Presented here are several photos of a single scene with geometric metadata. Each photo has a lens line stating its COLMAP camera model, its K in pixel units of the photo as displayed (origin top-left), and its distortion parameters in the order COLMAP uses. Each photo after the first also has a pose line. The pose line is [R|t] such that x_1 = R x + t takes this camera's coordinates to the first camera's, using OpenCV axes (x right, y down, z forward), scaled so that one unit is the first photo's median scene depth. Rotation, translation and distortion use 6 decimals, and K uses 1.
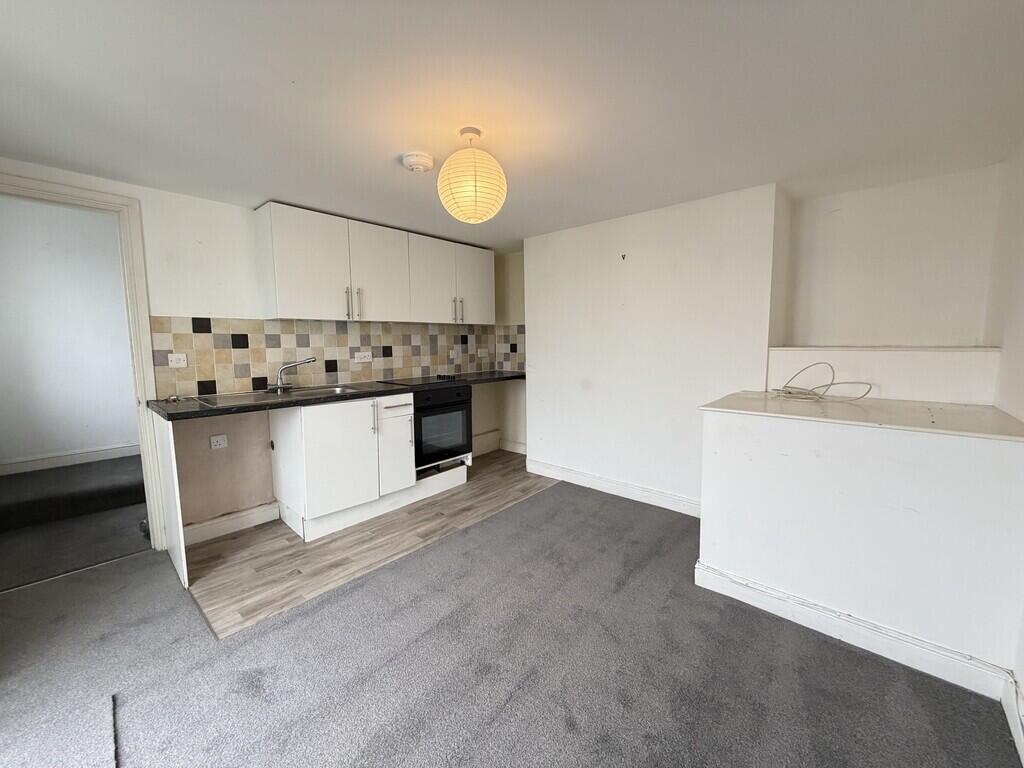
lens RADIAL K [[407.5, 0, 509.1], [0, 407.5, 384.1], [0, 0, 1]] dist [-0.001681, -0.000514]
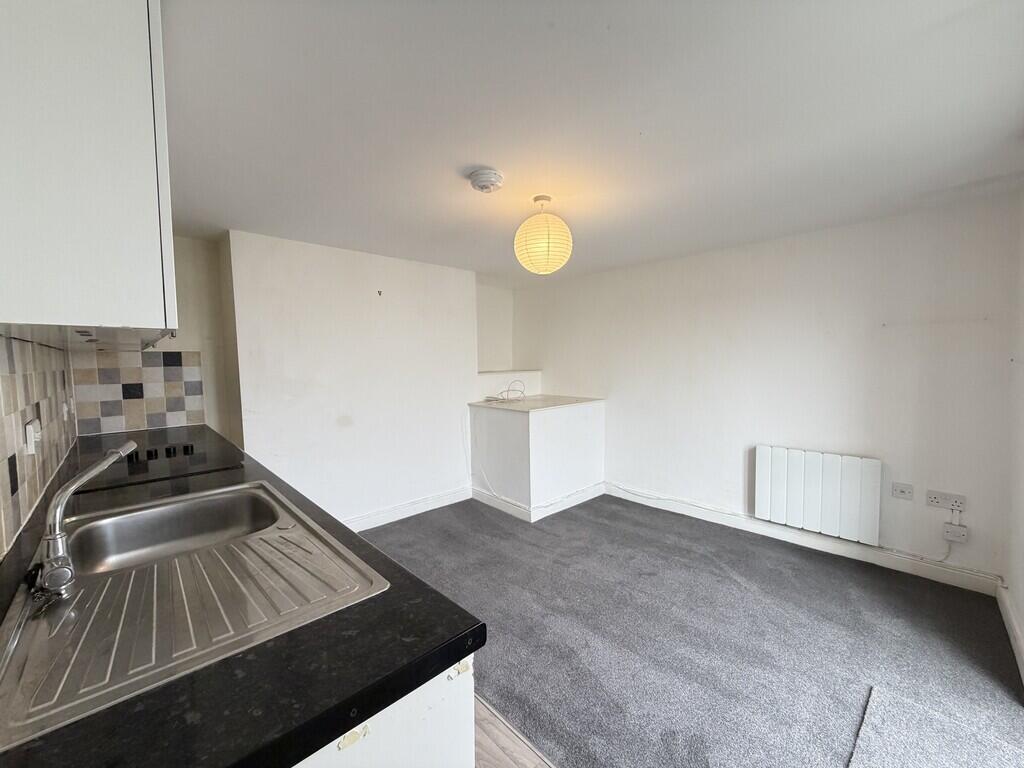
lens RADIAL K [[407.5, 0, 514.7], [0, 407.5, 378.6], [0, 0, 1]] dist [-0.001681, -0.000514]
pose [[0.072081, -0.040975, 0.996557, -0.751515], [0.121865, 0.992031, 0.031975, -0.083779], [-0.989926, 0.119141, 0.076500, 0.598990]]
